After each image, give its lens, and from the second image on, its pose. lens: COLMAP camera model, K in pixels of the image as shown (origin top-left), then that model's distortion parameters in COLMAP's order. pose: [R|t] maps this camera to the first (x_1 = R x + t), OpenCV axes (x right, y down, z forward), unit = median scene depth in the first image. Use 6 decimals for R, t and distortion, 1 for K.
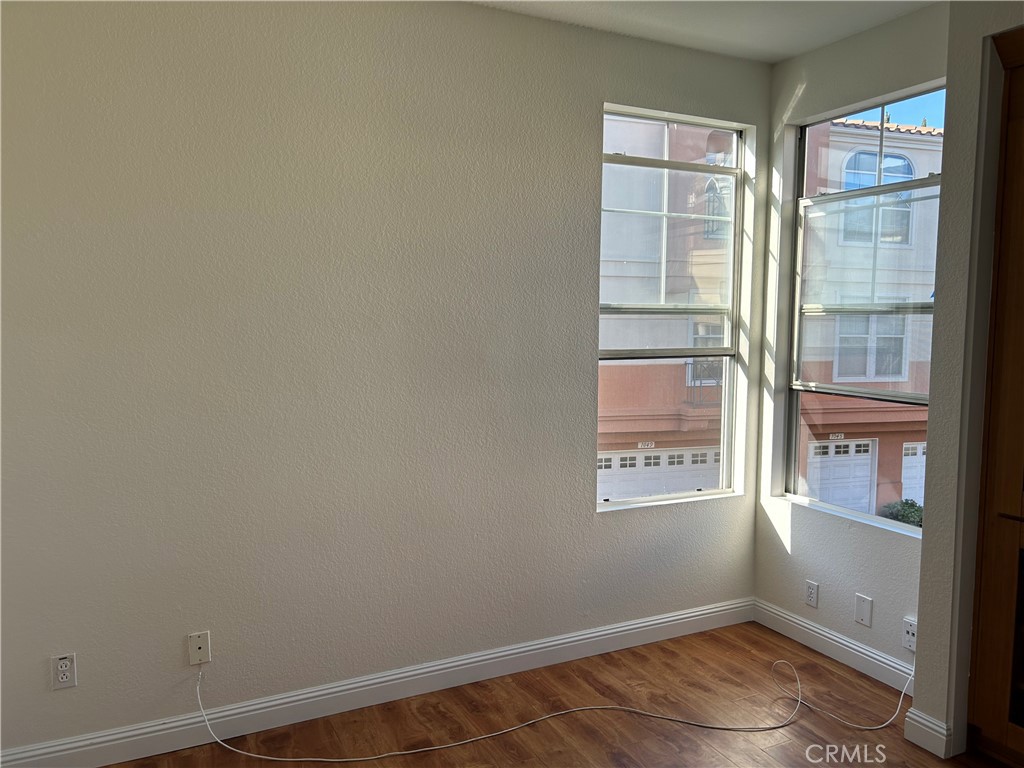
lens RADIAL K [[785.2, 0, 515.1], [0, 785.2, 387.0], [0, 0, 1]] dist [0.015437, -0.013782]
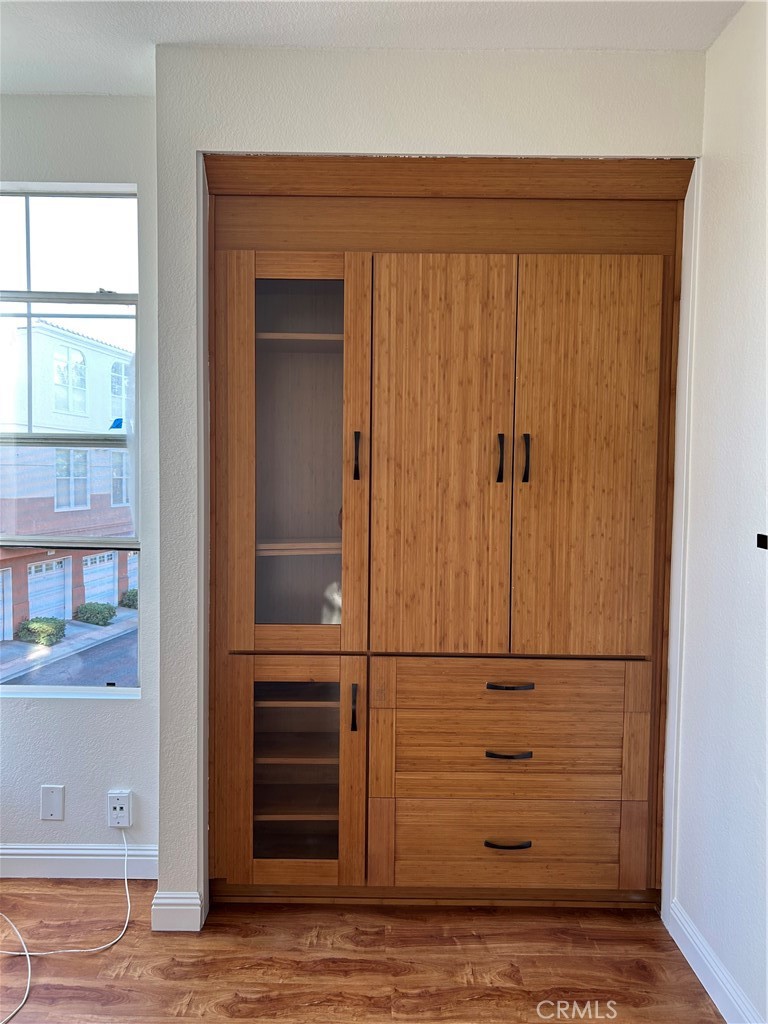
lens RADIAL K [[785.2, 0, 383.9], [0, 785.2, 505.5], [0, 0, 1]] dist [0.015437, -0.013782]
pose [[0.433466, -0.049778, 0.899794, -0.145228], [0.064499, 0.997626, 0.024119, -0.027302], [-0.898859, 0.047581, 0.435648, 0.333381]]
